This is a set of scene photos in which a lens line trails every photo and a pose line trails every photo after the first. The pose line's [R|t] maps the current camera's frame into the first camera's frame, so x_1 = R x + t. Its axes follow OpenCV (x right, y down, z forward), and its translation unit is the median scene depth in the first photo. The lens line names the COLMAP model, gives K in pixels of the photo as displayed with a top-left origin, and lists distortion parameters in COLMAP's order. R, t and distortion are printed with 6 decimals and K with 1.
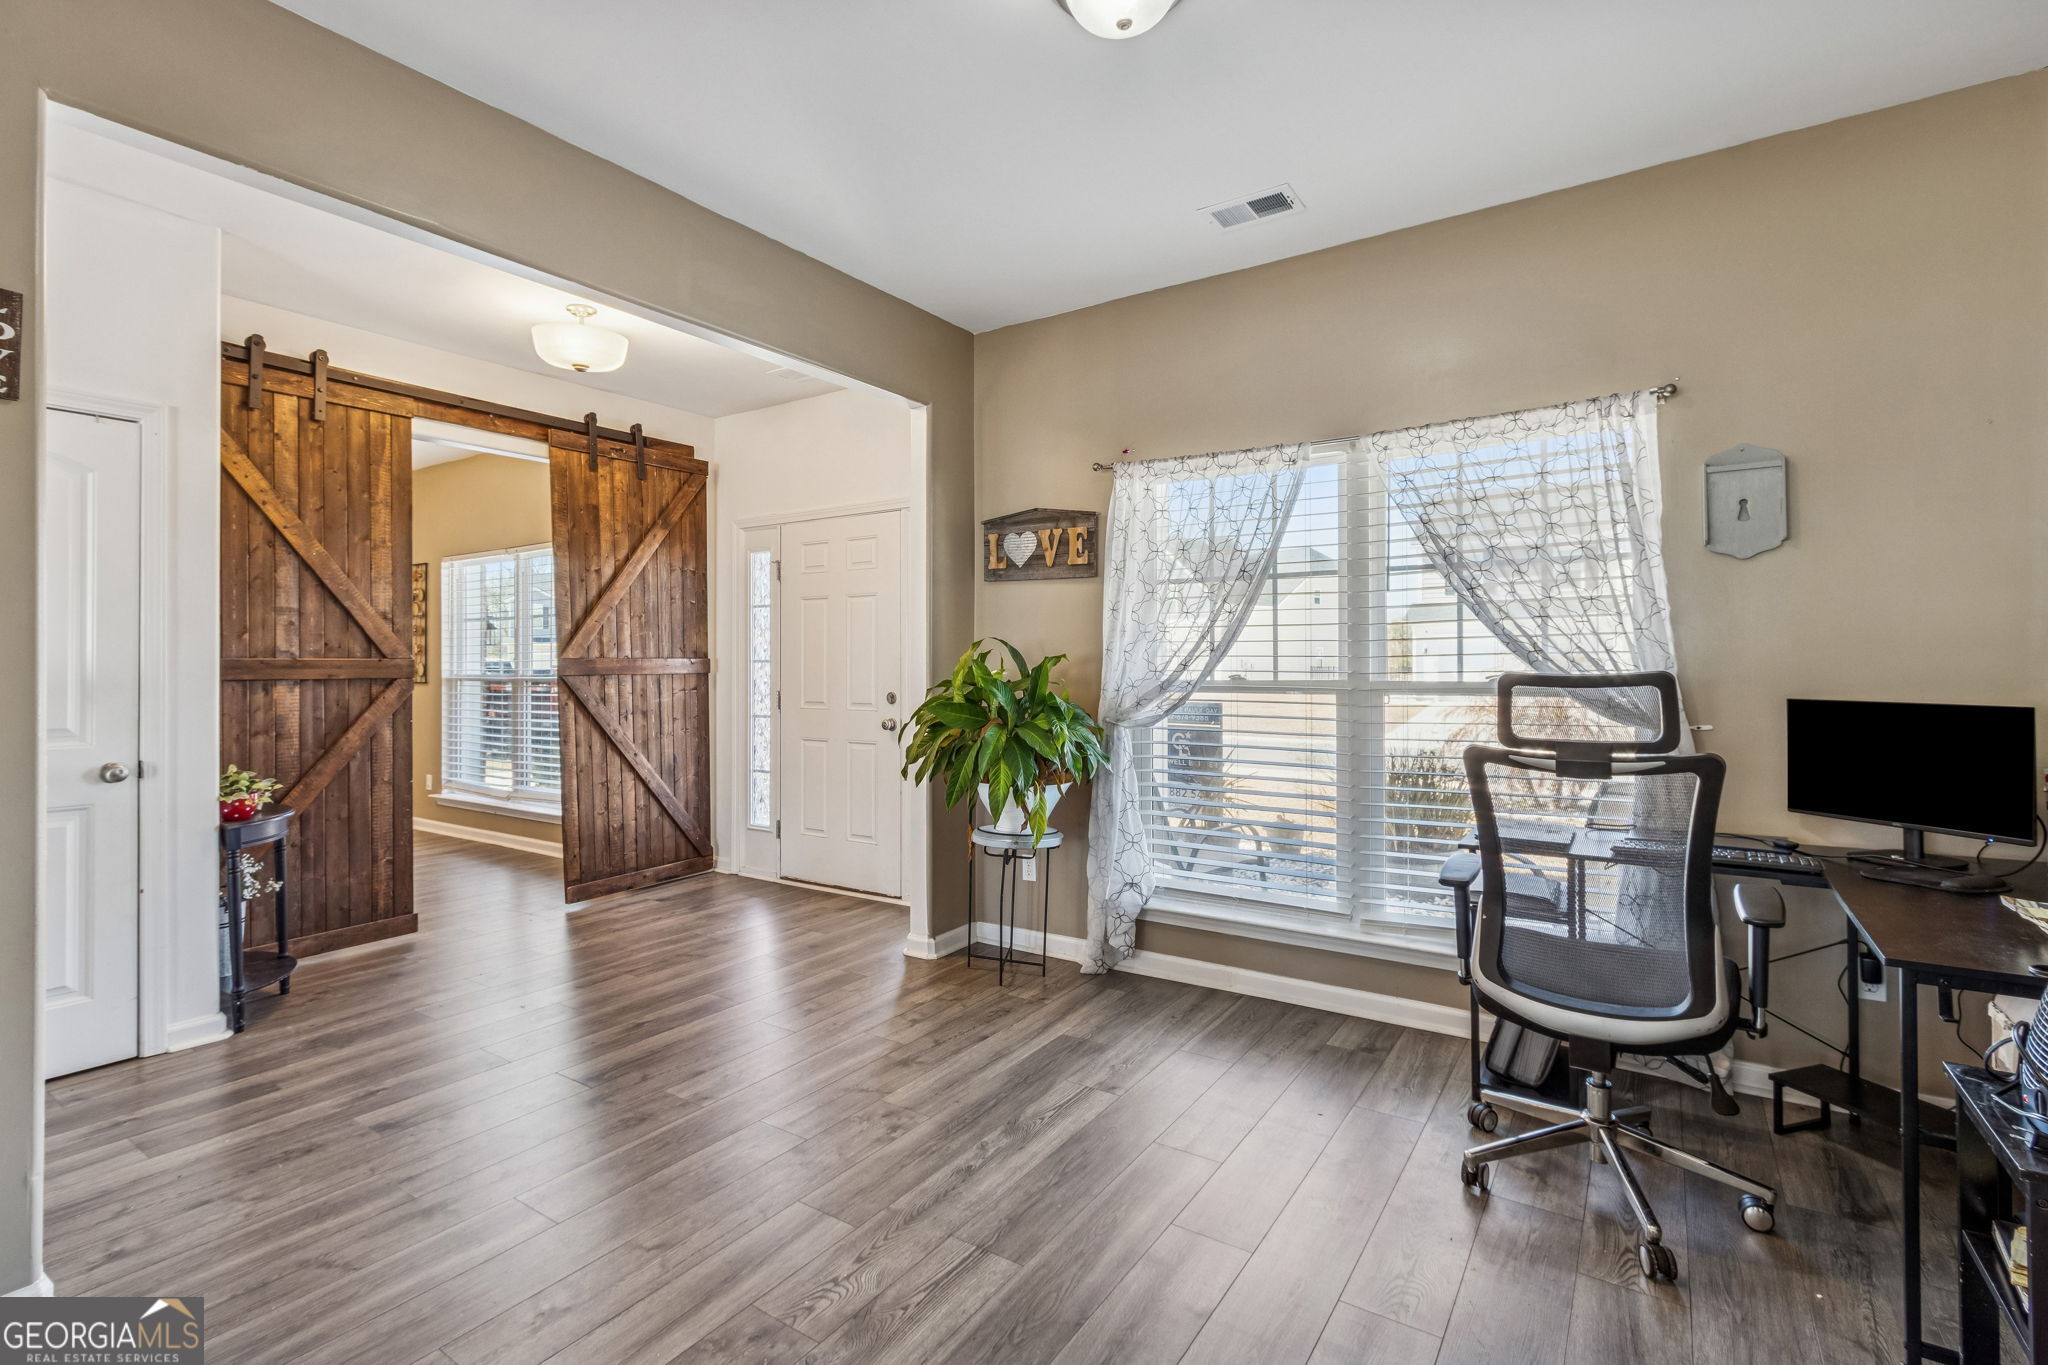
lens RADIAL K [[951.4, 0, 983.8], [0, 951.4, 668.3], [0, 0, 1]] dist [0.033391, 0.000061]
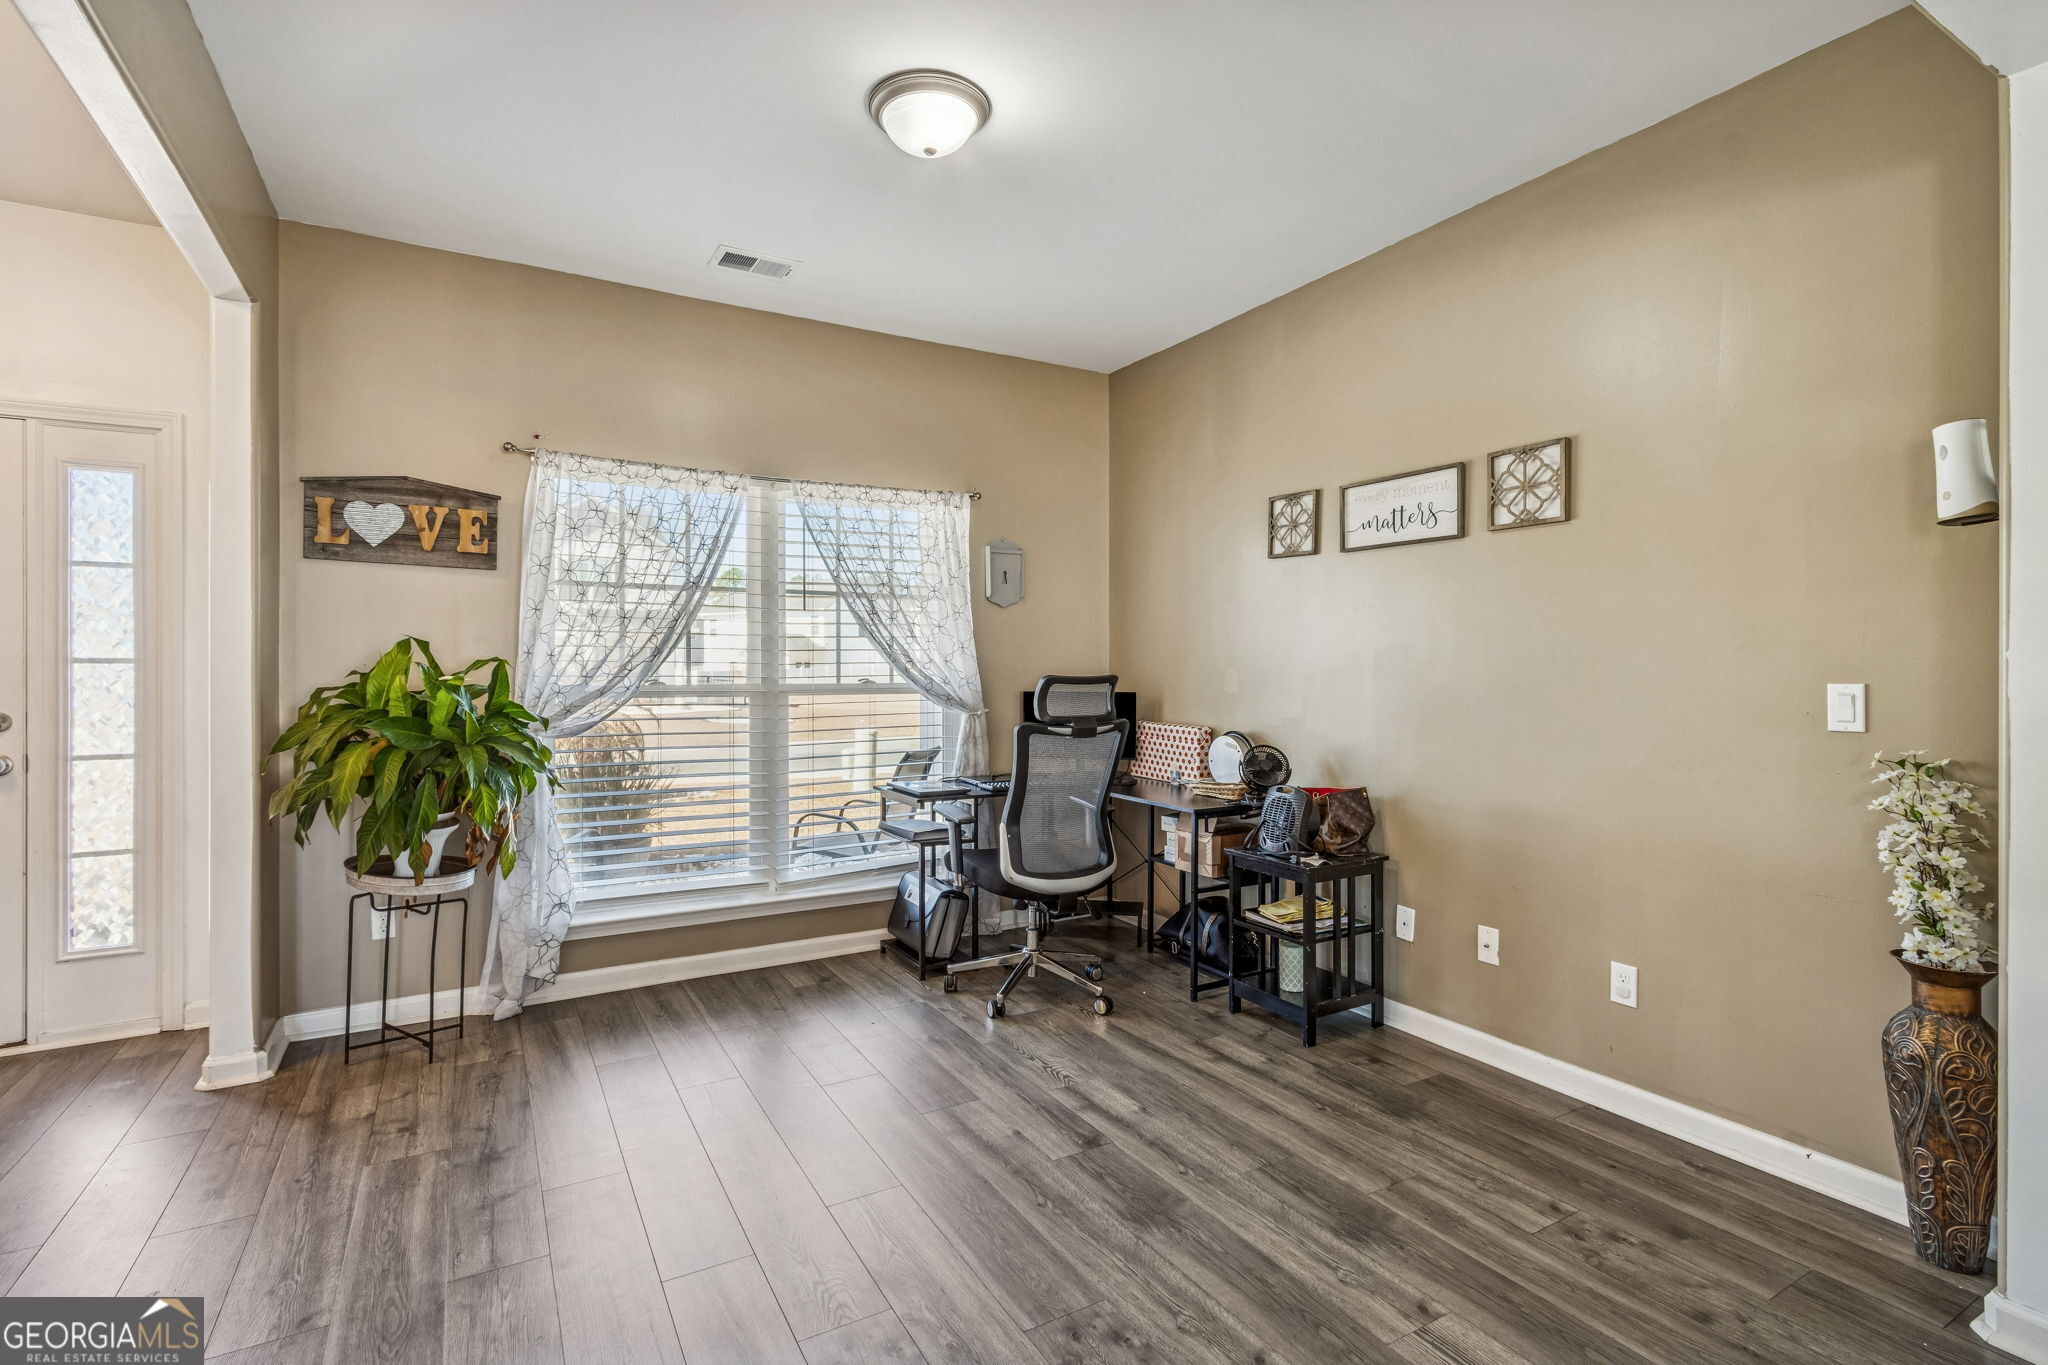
lens RADIAL K [[957.1, 0, 1018.8], [0, 957.1, 669.1], [0, 0, 1]] dist [0.033495, -0.013587]
pose [[0.446691, 0.003273, 0.894682, -0.441919], [-0.004829, 0.999988, -0.001248, -0.005234], [-0.894675, -0.003763, 0.446701, 0.159210]]
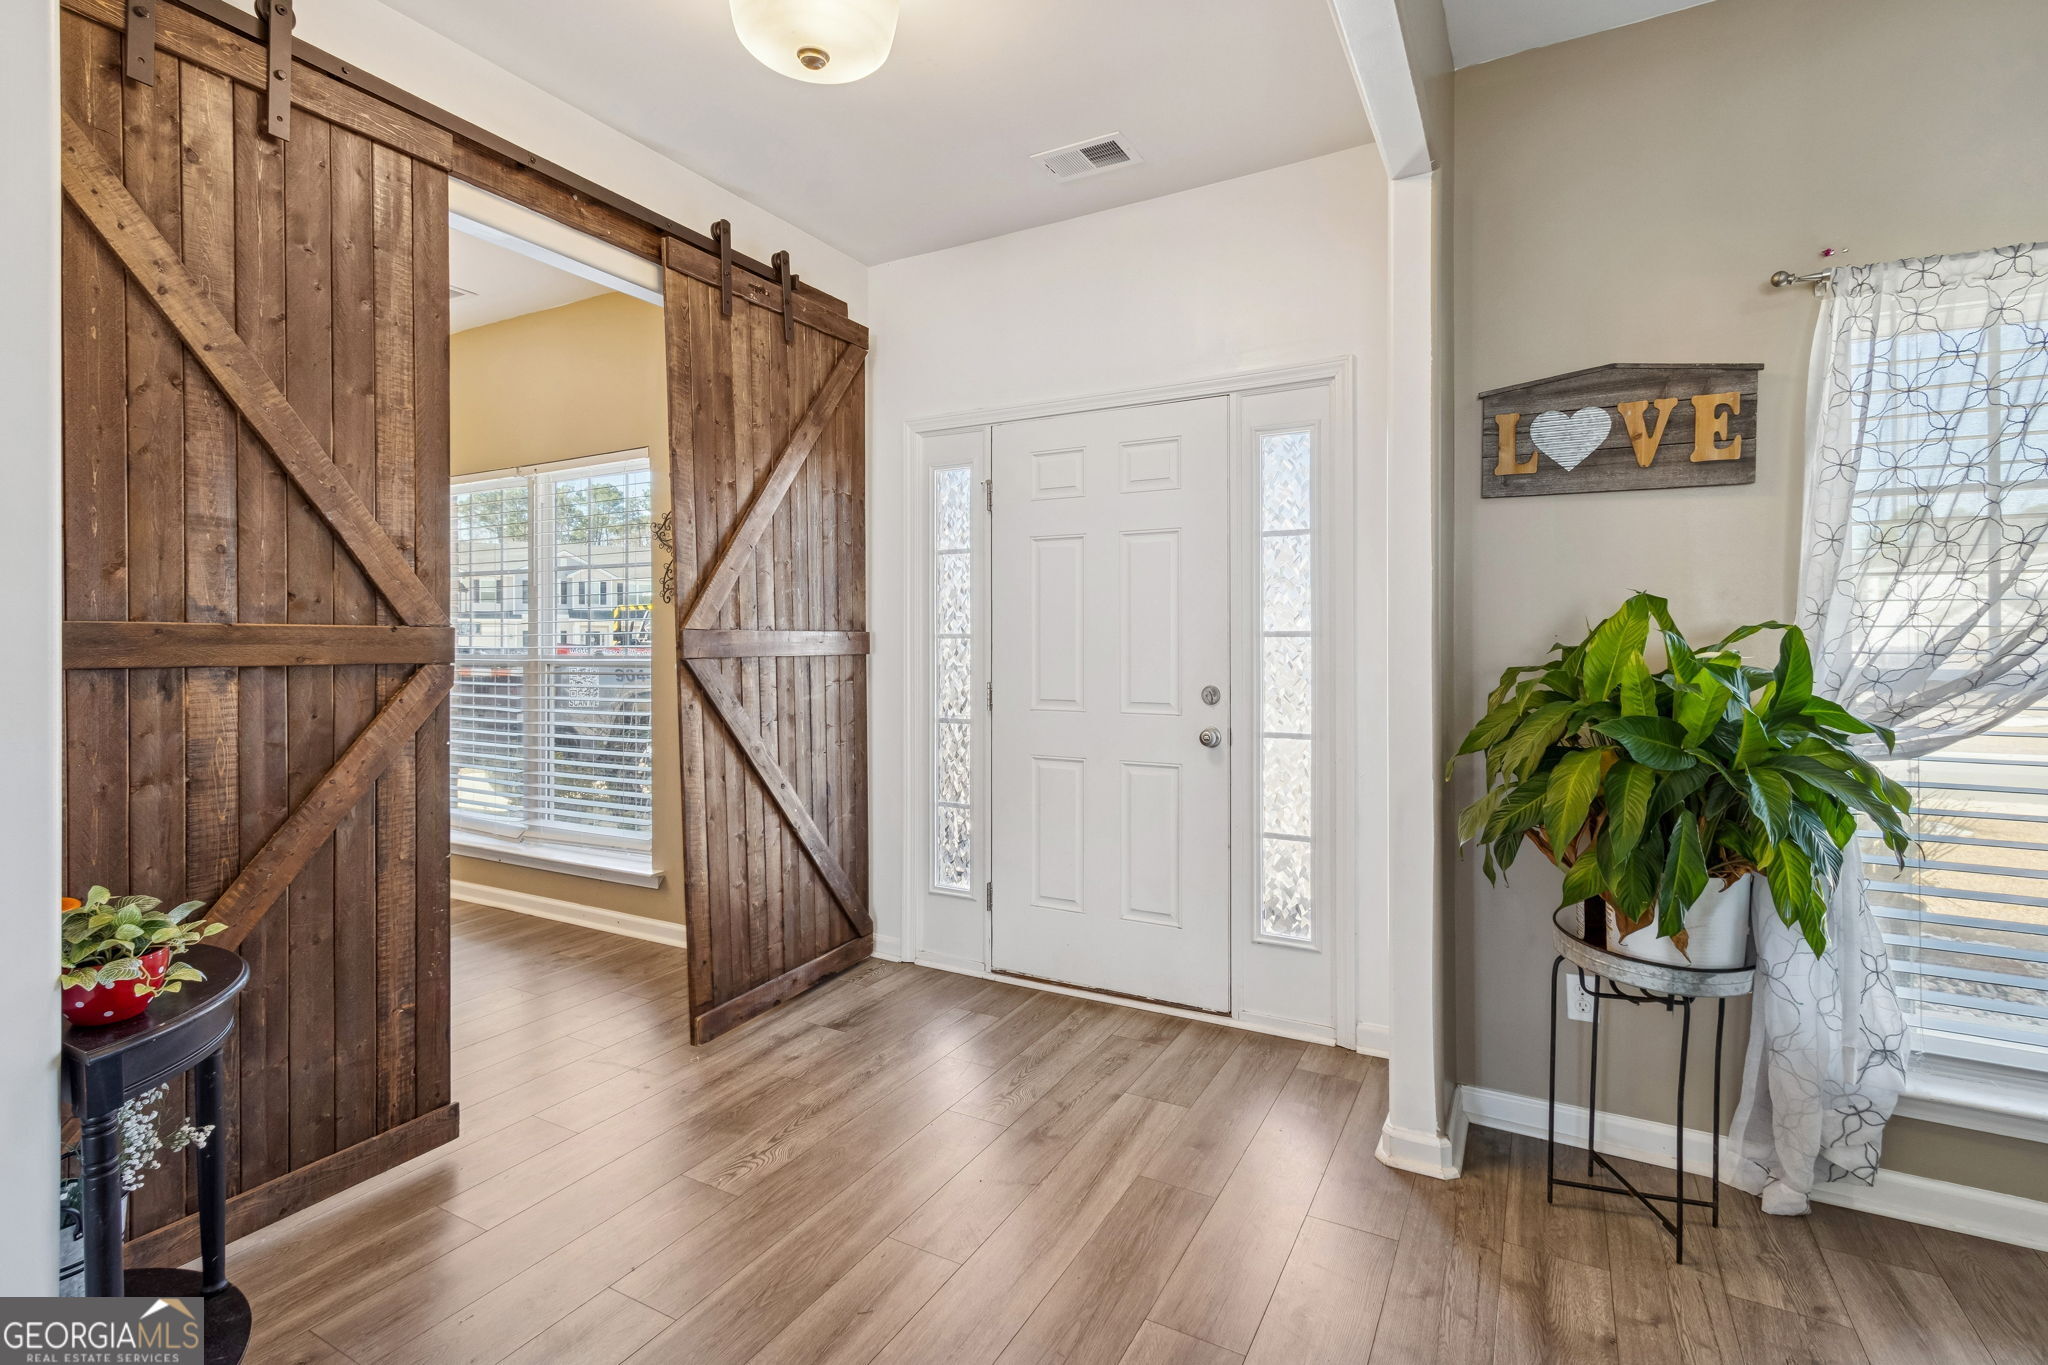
lens RADIAL K [[979.6, 0, 1016.9], [0, 979.6, 656.9], [0, 0, 1]] dist [0.010889, -0.000552]
pose [[0.995736, 0.000605, 0.092245, -0.343036], [-0.001615, 0.999939, 0.010881, -0.000708], [-0.092233, -0.010984, 0.995677, 0.444086]]
